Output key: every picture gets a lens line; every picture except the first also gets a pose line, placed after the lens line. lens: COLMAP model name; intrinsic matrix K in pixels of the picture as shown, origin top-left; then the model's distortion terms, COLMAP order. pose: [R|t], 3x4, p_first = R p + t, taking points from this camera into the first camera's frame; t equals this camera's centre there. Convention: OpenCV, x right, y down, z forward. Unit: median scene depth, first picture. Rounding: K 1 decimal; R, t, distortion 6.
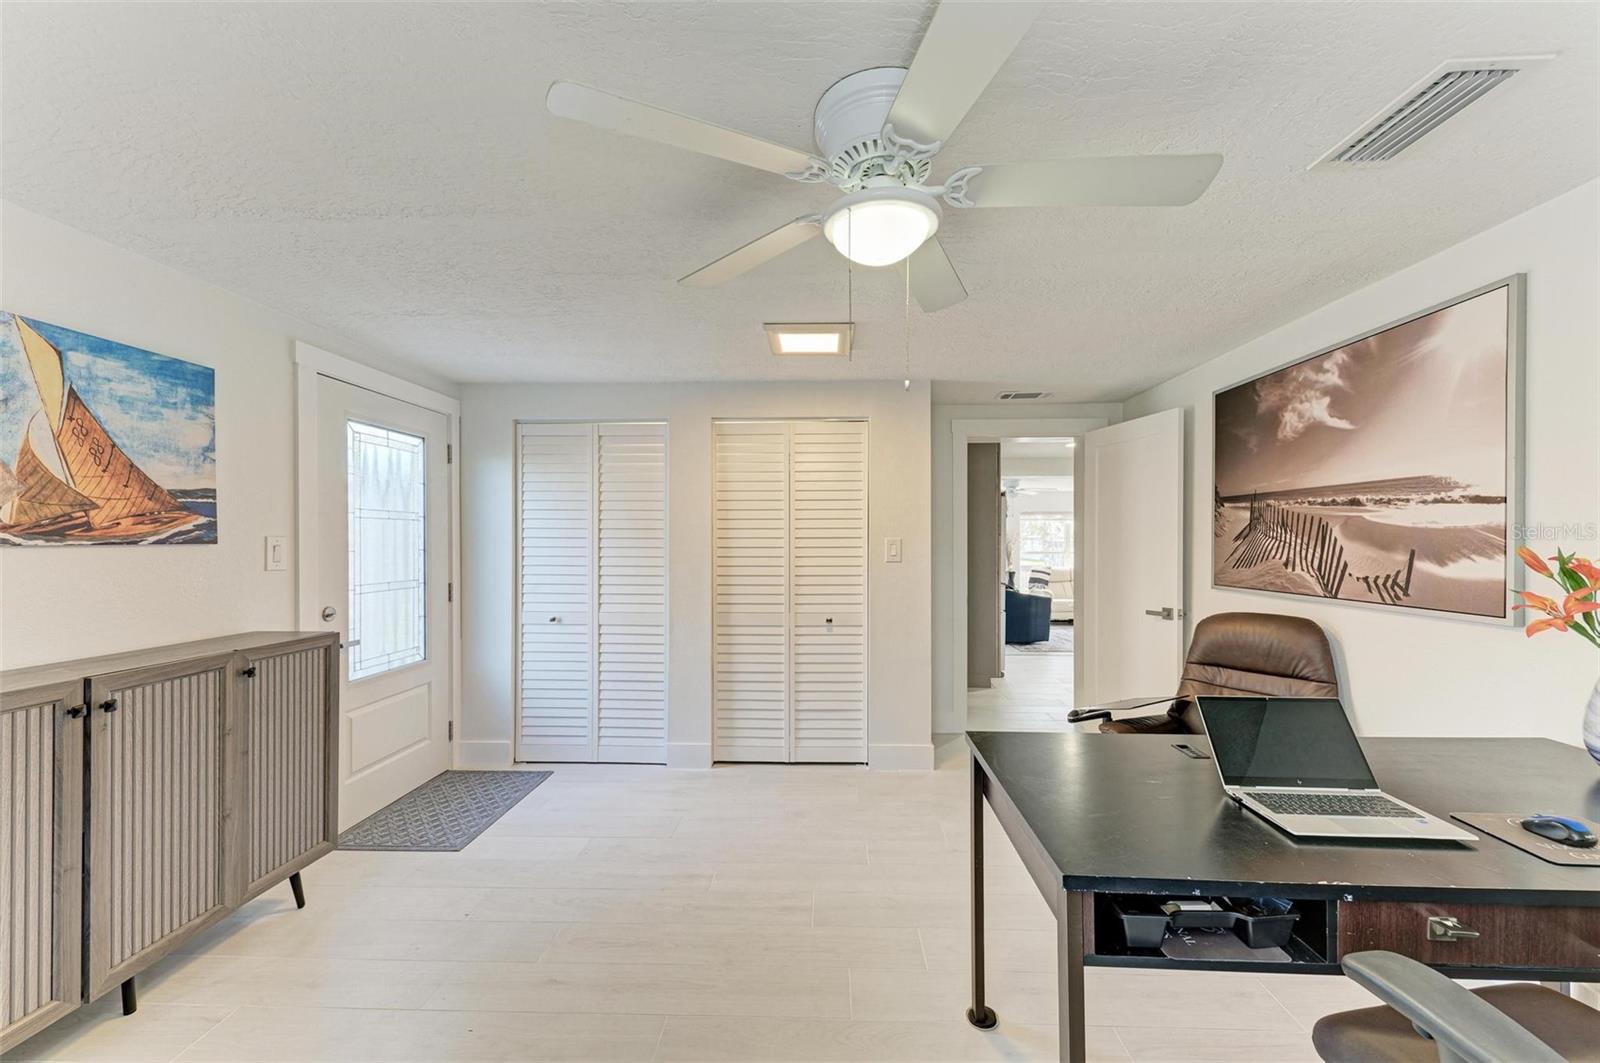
lens RADIAL K [[617.8, 0, 799.1], [0, 617.8, 541.1], [0, 0, 1]] dist [0.000567, -0.000126]
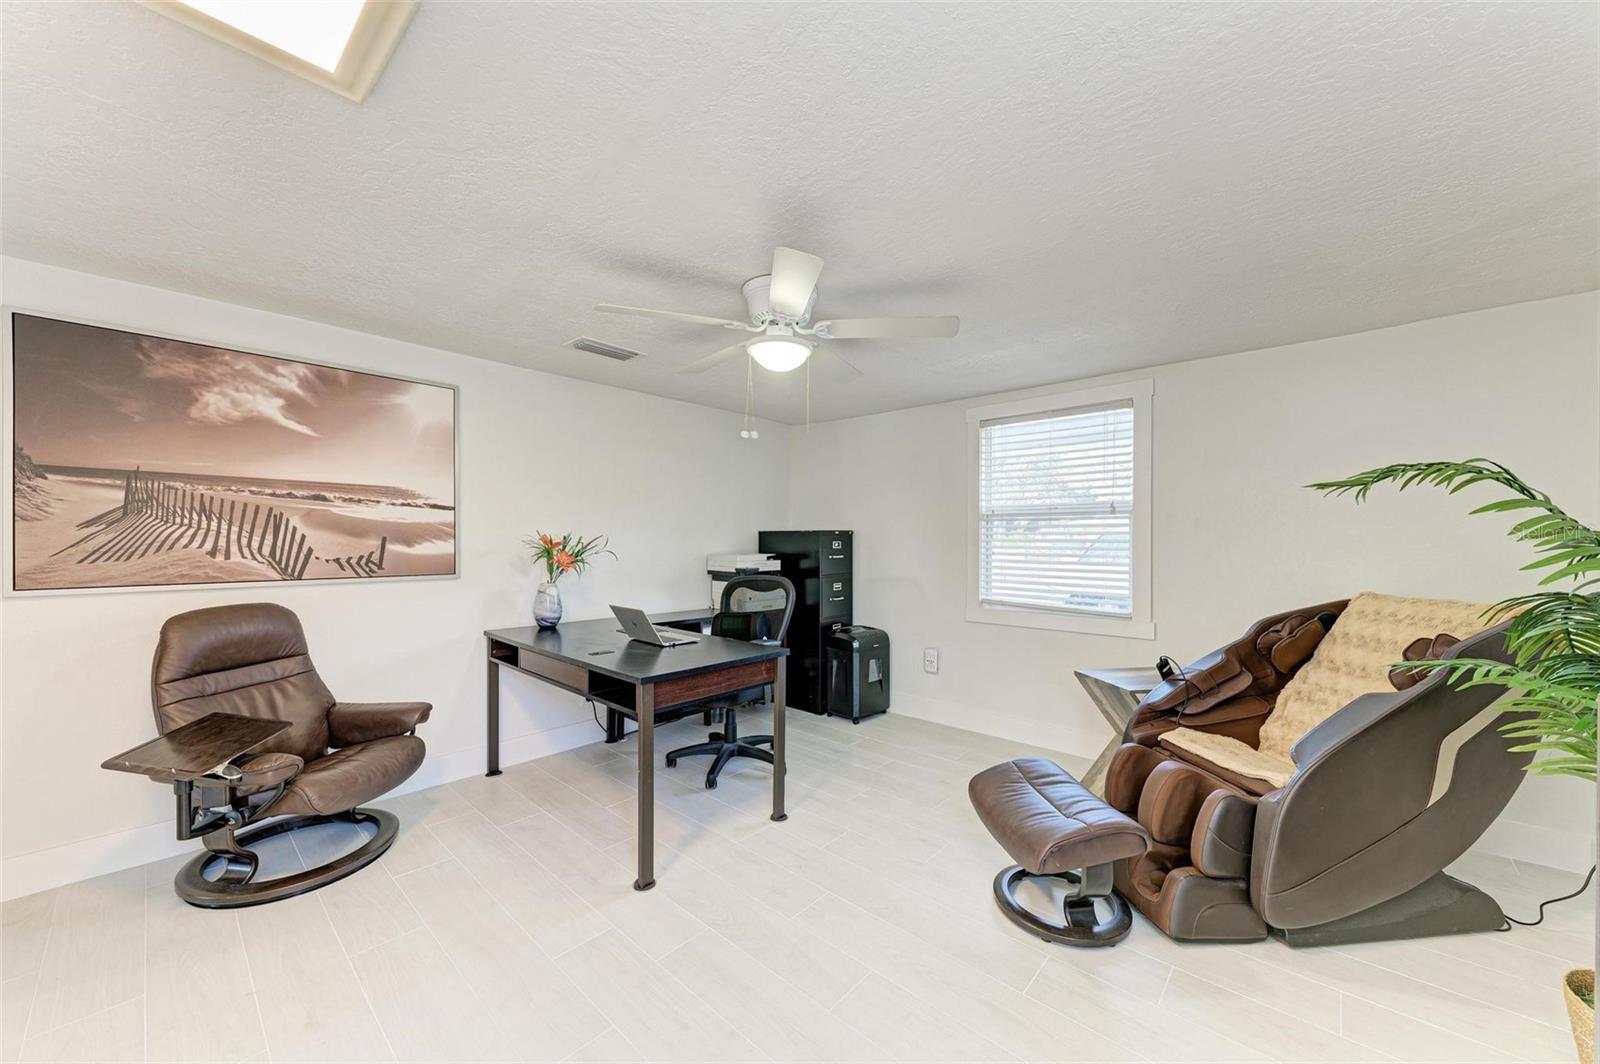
lens RADIAL K [[592.4, 0, 802.3], [0, 592.4, 534.6], [0, 0, 1]] dist [-0.000541, -0.000029]
pose [[-0.770941, -0.002323, 0.636903, -0.540960], [-0.007154, 0.999962, -0.005012, 0.007624], [-0.636867, -0.008420, -0.770928, 1.233022]]
